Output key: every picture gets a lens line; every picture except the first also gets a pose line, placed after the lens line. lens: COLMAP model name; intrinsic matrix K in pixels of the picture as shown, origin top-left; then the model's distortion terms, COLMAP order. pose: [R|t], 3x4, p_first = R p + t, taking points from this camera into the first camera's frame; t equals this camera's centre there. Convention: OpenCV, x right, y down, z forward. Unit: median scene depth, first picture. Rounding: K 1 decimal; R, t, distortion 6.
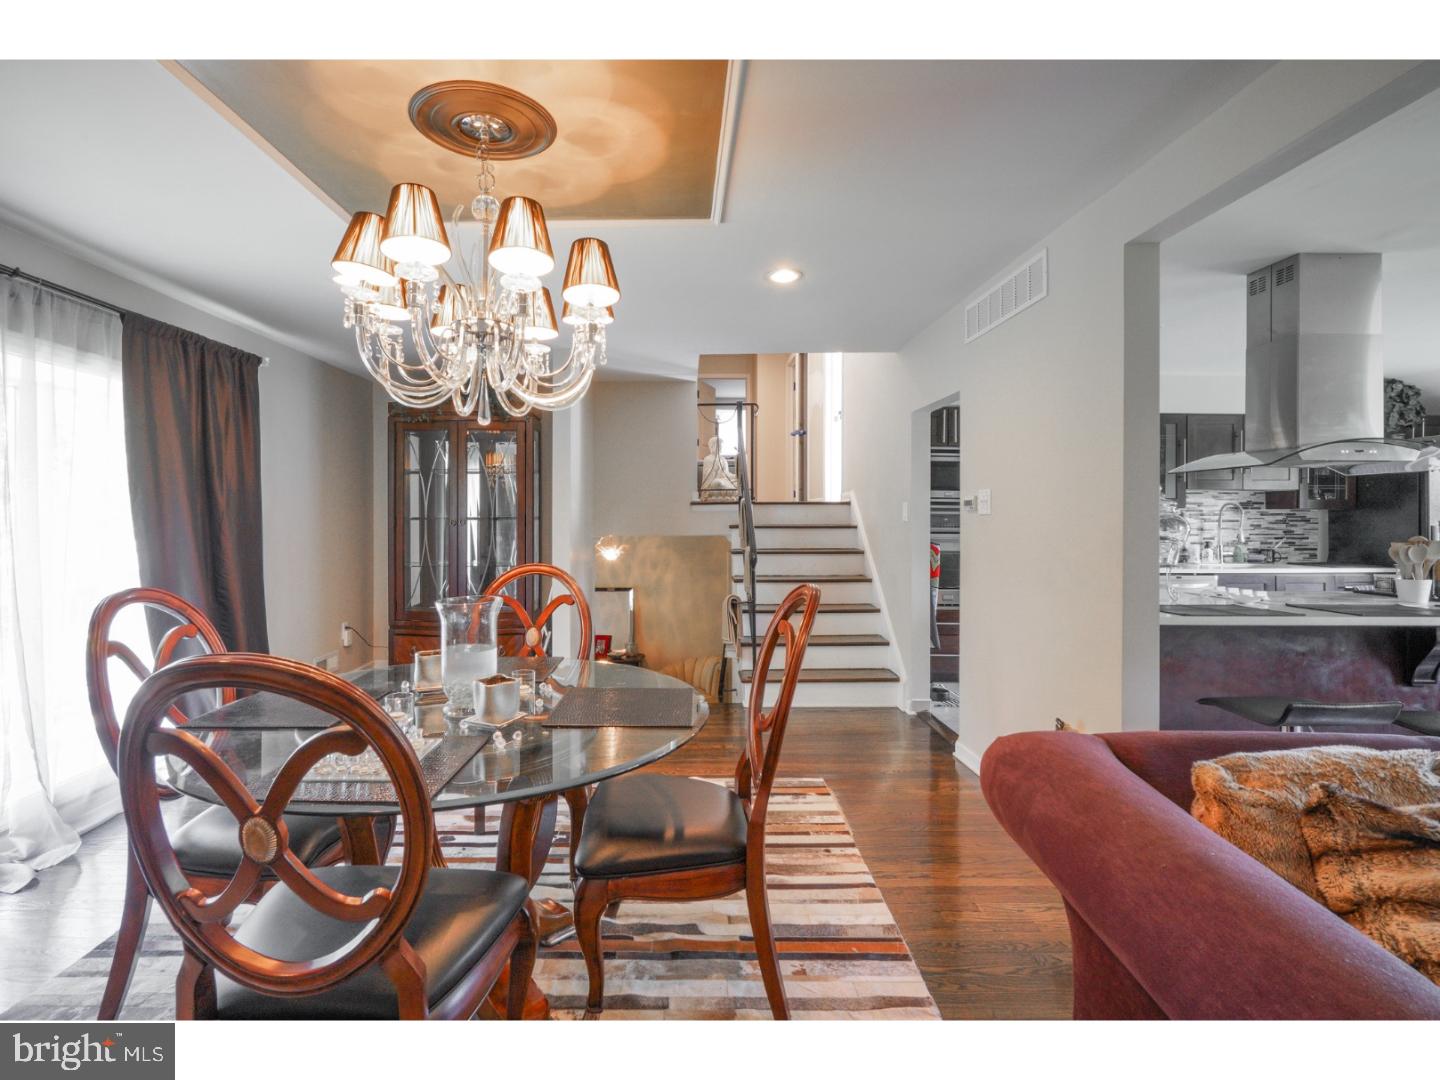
lens RADIAL K [[684.0, 0, 682.1], [0, 684.0, 514.8], [0, 0, 1]] dist [0.001015, 0.000705]
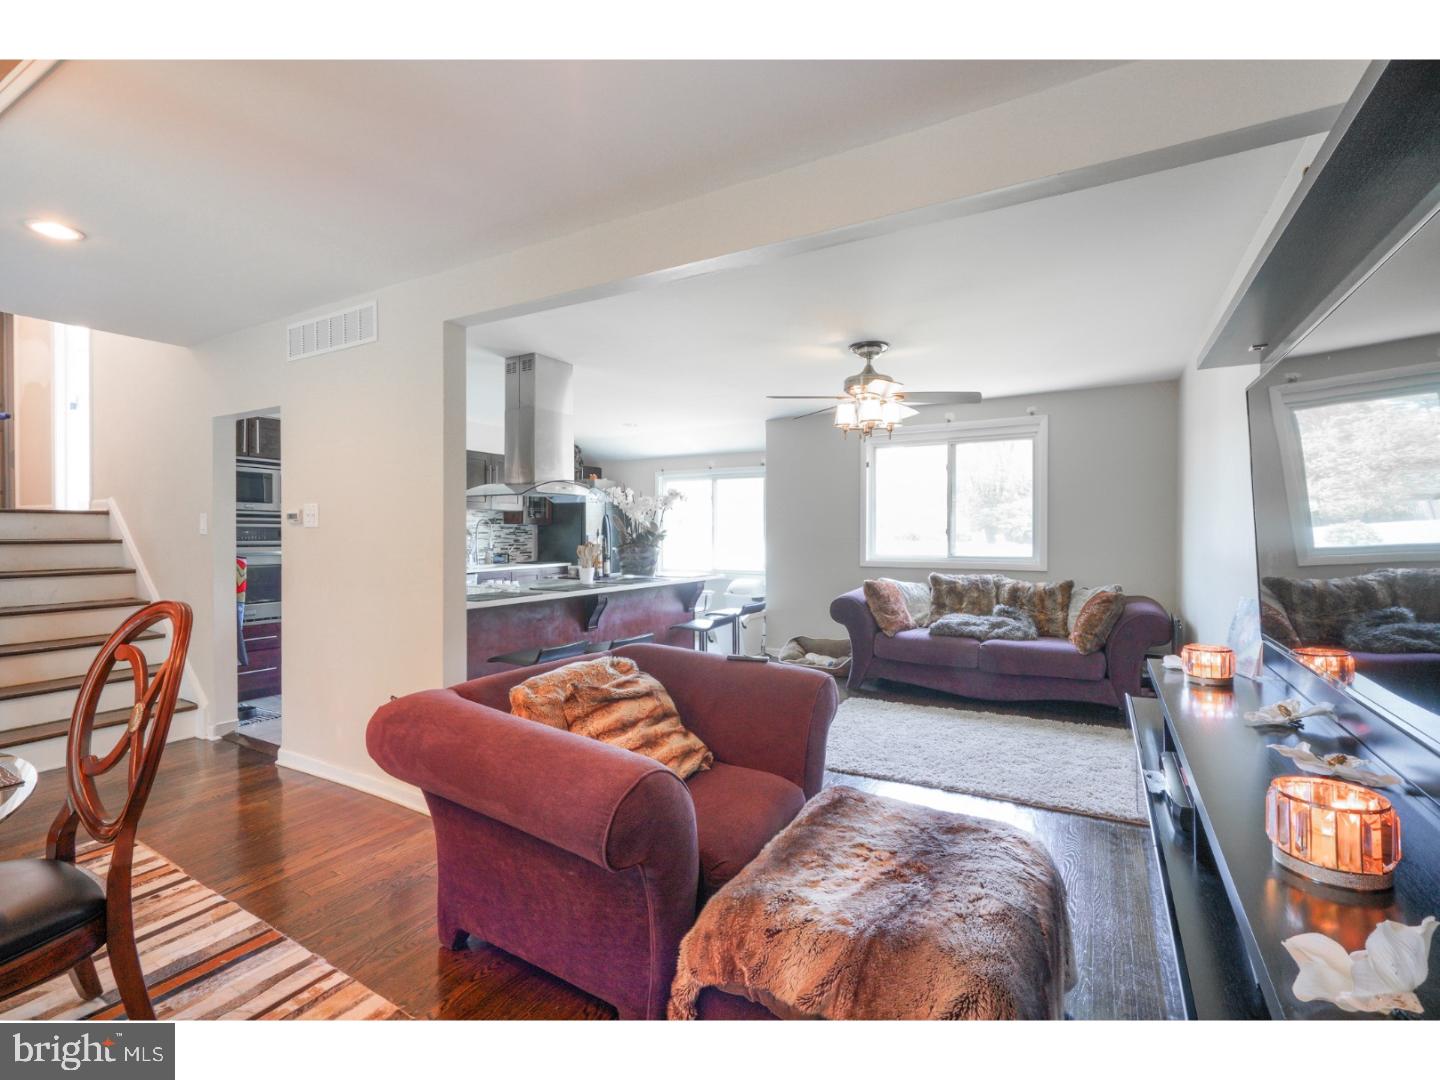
lens RADIAL K [[660.8, 0, 720.0], [0, 660.8, 540.0], [0, 0, 1]] dist [0.000875, 0.000211]
pose [[0.501058, -0.012414, 0.865325, -0.143479], [-0.003720, 0.999857, 0.016498, 0.000052], [-0.865406, -0.011485, 0.500940, -0.071593]]
